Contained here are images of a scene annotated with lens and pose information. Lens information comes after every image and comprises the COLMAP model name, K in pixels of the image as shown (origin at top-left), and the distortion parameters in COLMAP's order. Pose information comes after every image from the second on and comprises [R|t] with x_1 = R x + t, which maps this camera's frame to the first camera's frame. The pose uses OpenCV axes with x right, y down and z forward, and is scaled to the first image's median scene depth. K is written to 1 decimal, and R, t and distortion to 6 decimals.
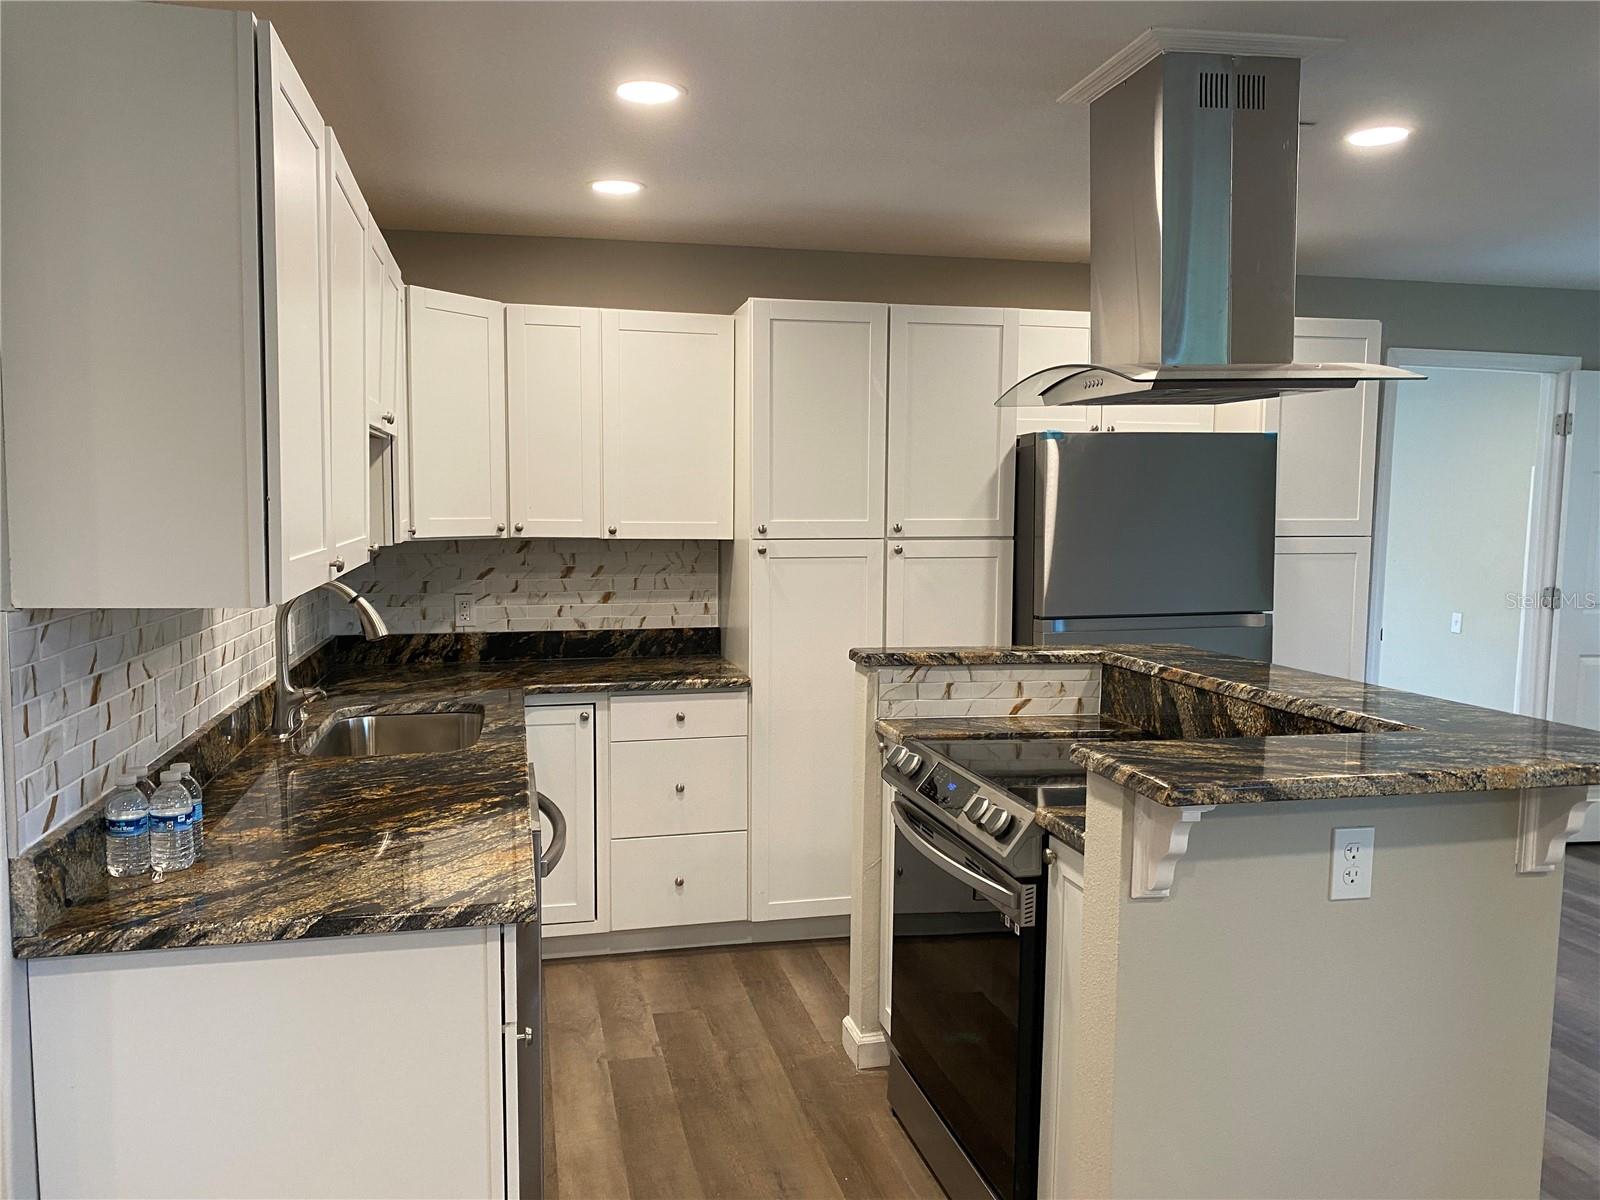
lens RADIAL K [[1222.6, 0, 765.5], [0, 1222.6, 605.9], [0, 0, 1]] dist [0.047120, -0.056608]
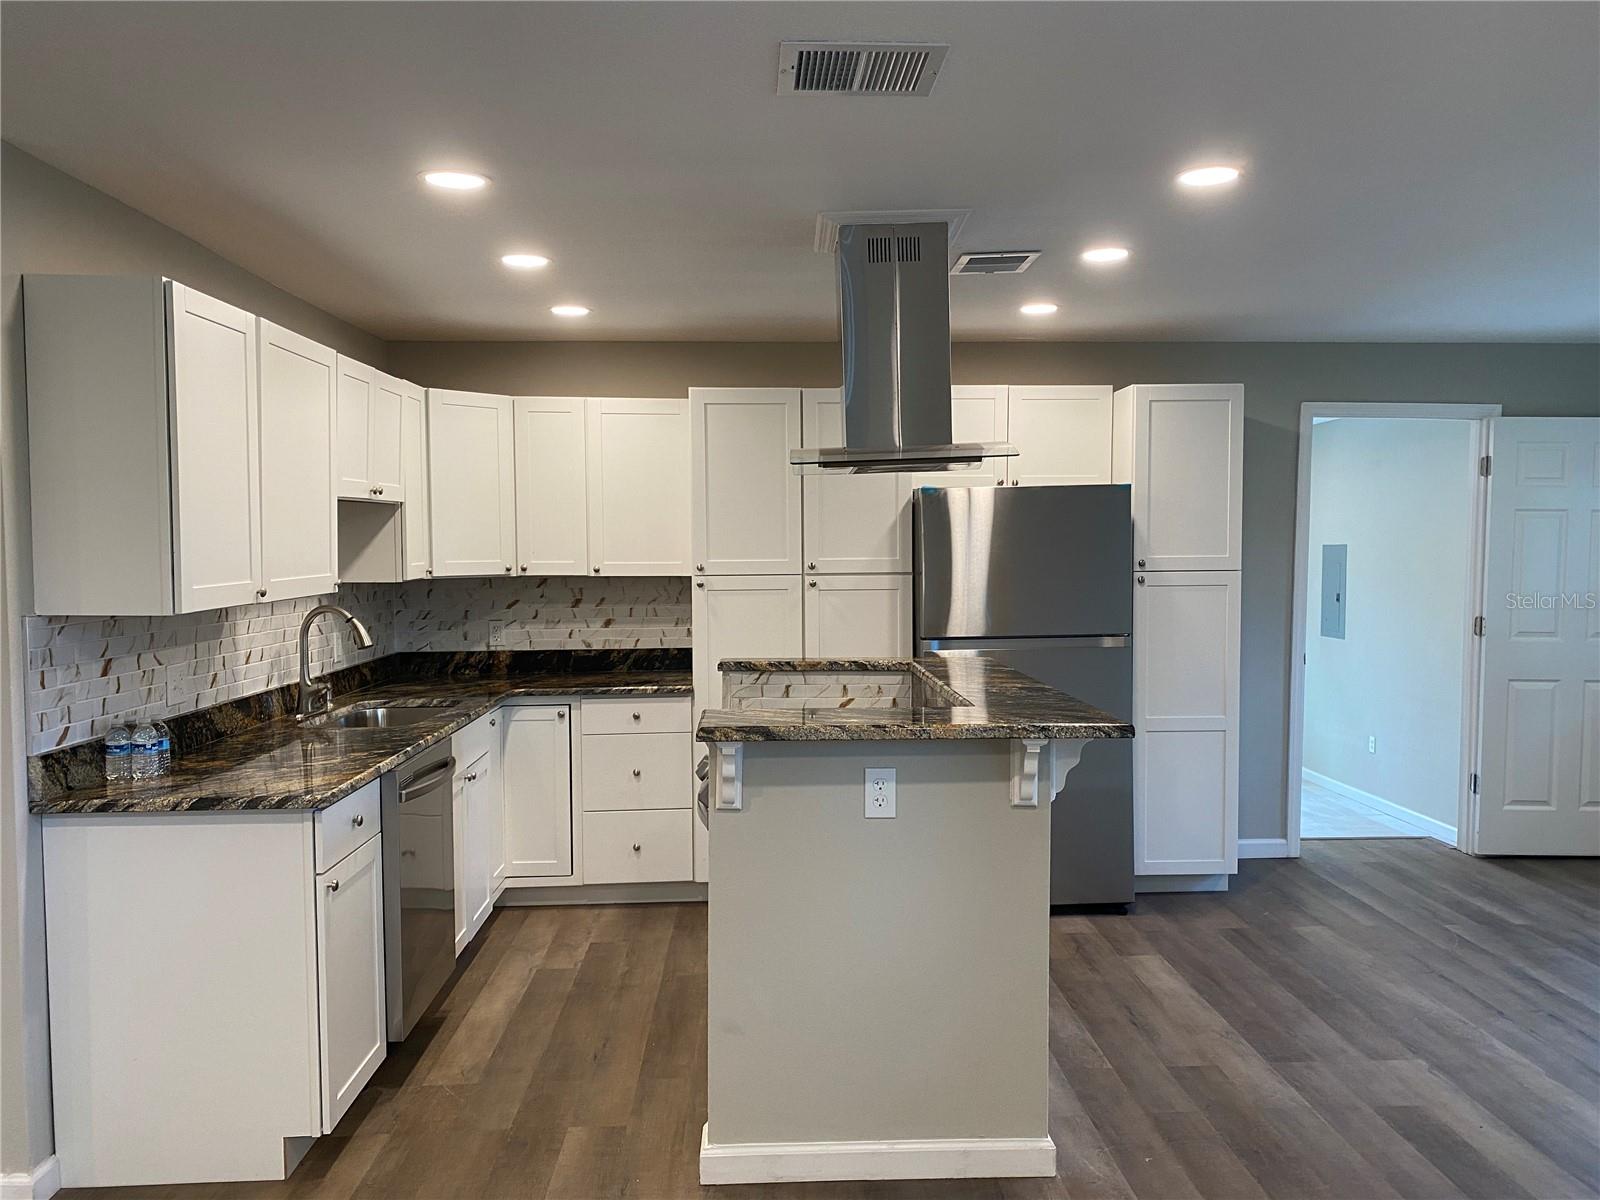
lens RADIAL K [[1221.3, 0, 793.7], [0, 1221.3, 601.9], [0, 0, 1]] dist [0.067782, -0.096185]
pose [[0.984744, -0.002597, -0.173989, 0.376734], [-0.003671, 0.999356, -0.035696, 0.020752], [0.173970, 0.035790, 0.984100, -0.271711]]
